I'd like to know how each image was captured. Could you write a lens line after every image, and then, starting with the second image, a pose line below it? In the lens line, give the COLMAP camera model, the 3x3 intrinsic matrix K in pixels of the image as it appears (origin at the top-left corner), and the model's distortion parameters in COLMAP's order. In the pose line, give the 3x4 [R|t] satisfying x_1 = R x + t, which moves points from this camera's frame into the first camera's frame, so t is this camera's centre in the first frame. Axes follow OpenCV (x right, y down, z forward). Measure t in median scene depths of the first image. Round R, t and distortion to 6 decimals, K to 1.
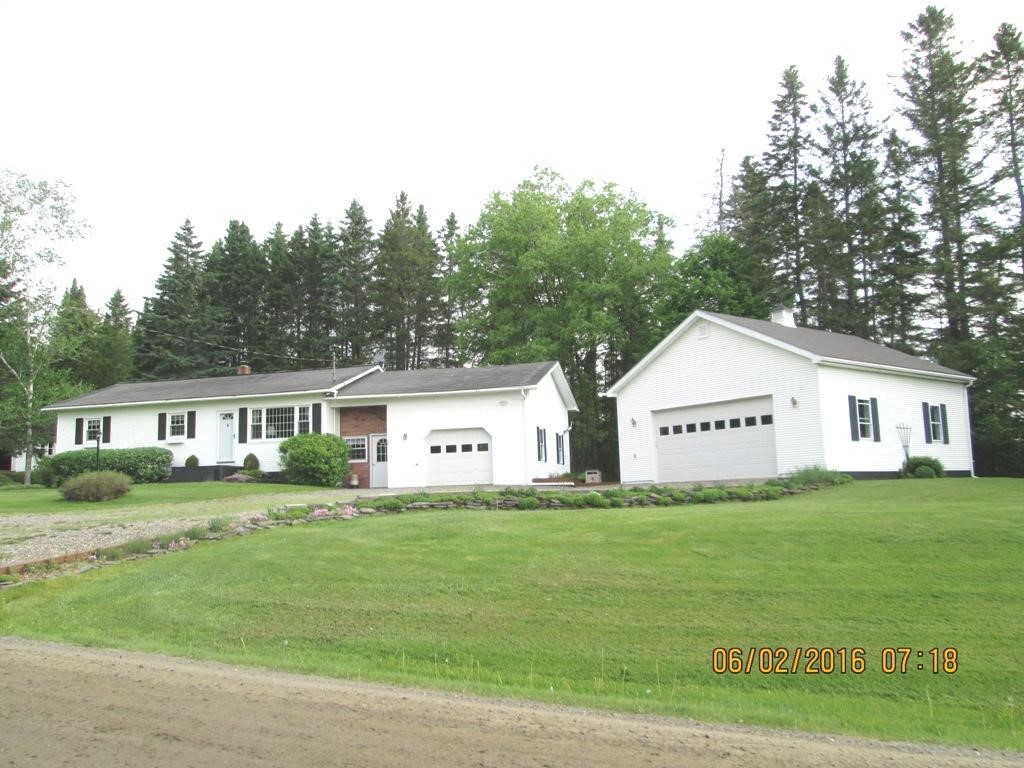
lens RADIAL K [[846.3, 0, 518.4], [0, 846.3, 383.1], [0, 0, 1]] dist [-0.051727, 0.021035]
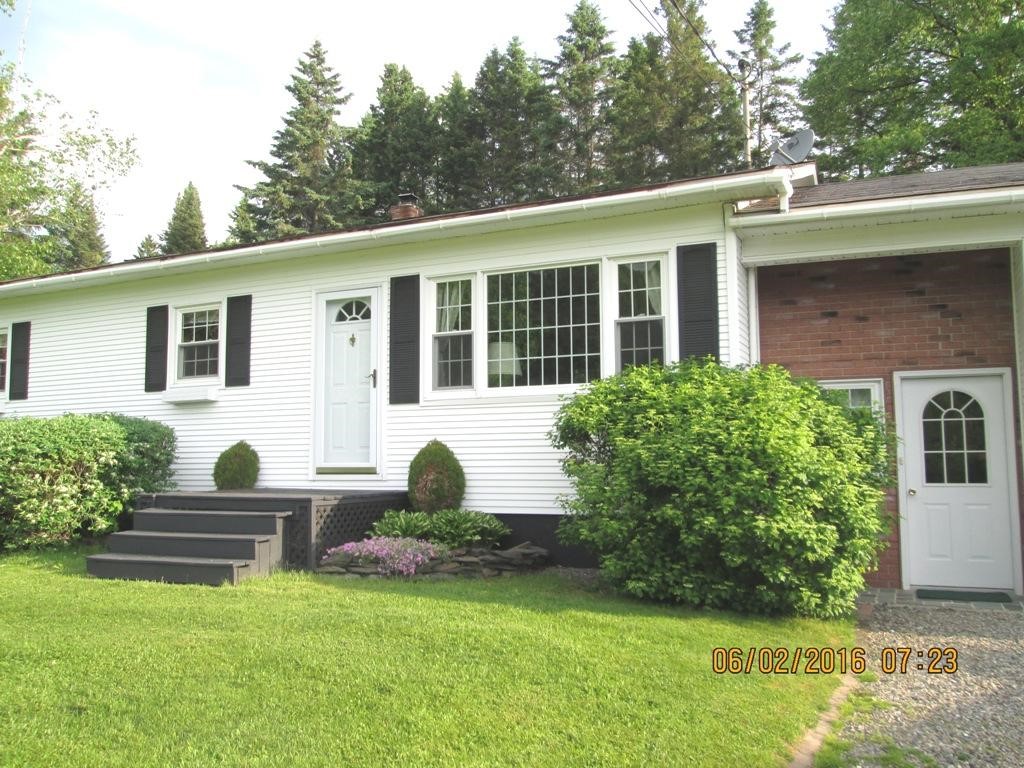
lens RADIAL K [[846.3, 0, 518.4], [0, 846.3, 383.1], [0, 0, 1]] dist [-0.051727, 0.021035]
pose [[0.982947, 0.005812, -0.183798, -0.239986], [0.002722, 0.998931, 0.046144, 0.051828], [0.183869, -0.045857, 0.981880, 0.735491]]
